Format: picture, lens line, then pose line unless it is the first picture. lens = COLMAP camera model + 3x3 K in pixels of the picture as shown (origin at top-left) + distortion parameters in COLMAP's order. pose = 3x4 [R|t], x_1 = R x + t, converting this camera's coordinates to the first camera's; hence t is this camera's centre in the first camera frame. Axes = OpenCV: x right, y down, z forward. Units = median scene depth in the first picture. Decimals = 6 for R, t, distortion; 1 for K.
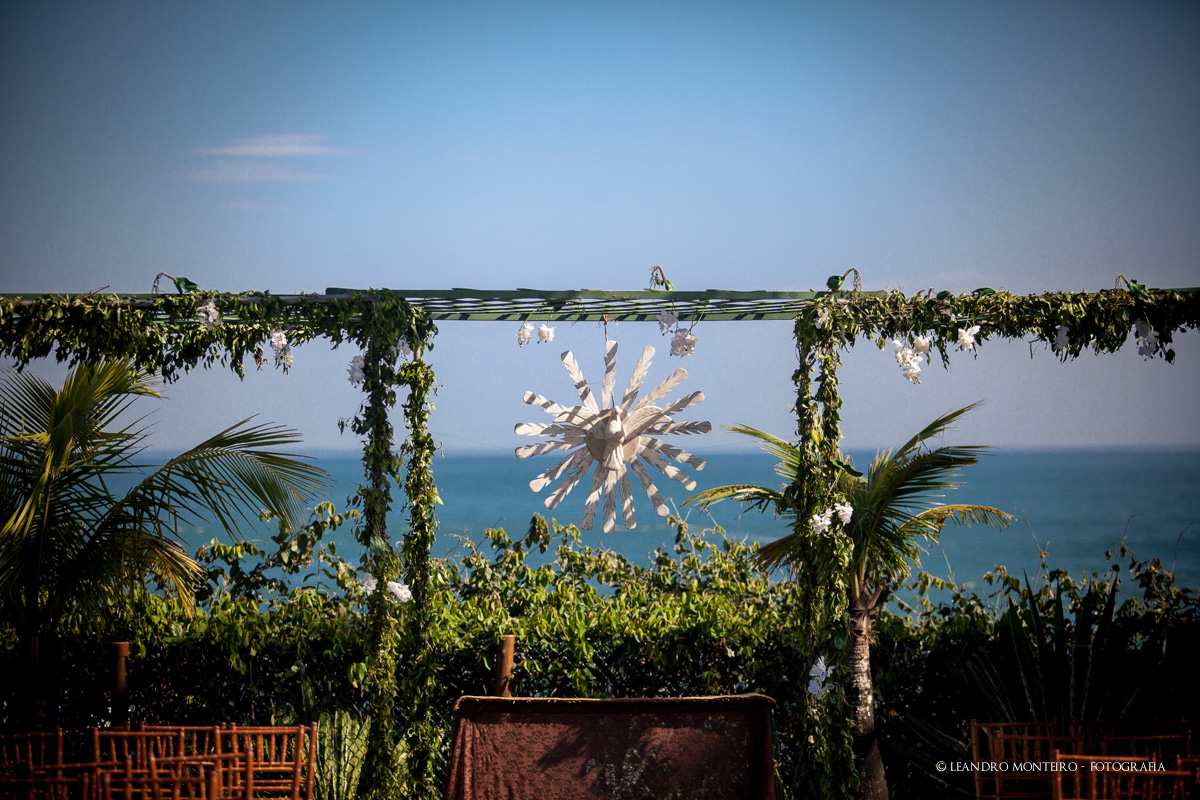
lens RADIAL K [[4321.8, 0, 601.9], [0, 4321.8, 399.2], [0, 0, 1]] dist [0.145321, 0.000000]
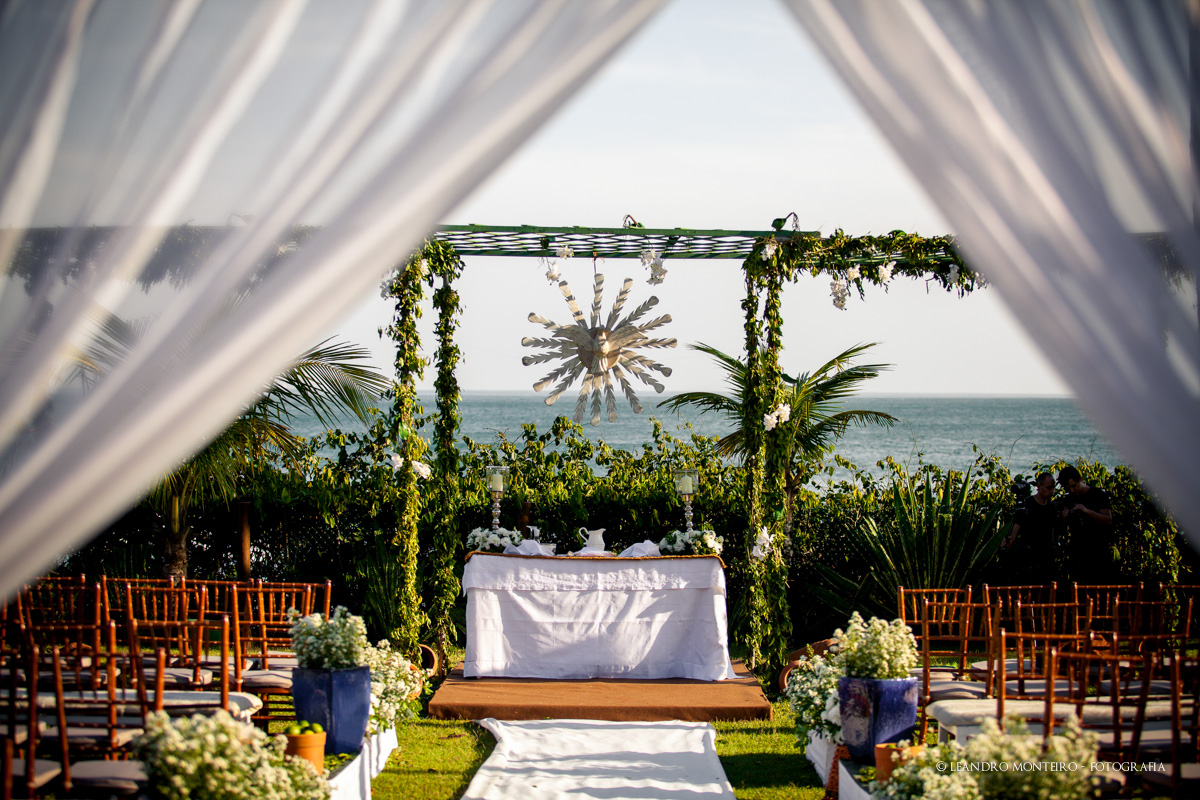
lens RADIAL K [[2425.9, 0, 596.7], [0, 2425.9, 400.0], [0, 0, 1]] dist [0.107038, 0.000000]
pose [[0.999905, 0.012351, -0.006182, 0.006355], [-0.012254, 0.999806, 0.015406, 0.012895], [0.006371, -0.015329, 0.999862, 0.291013]]
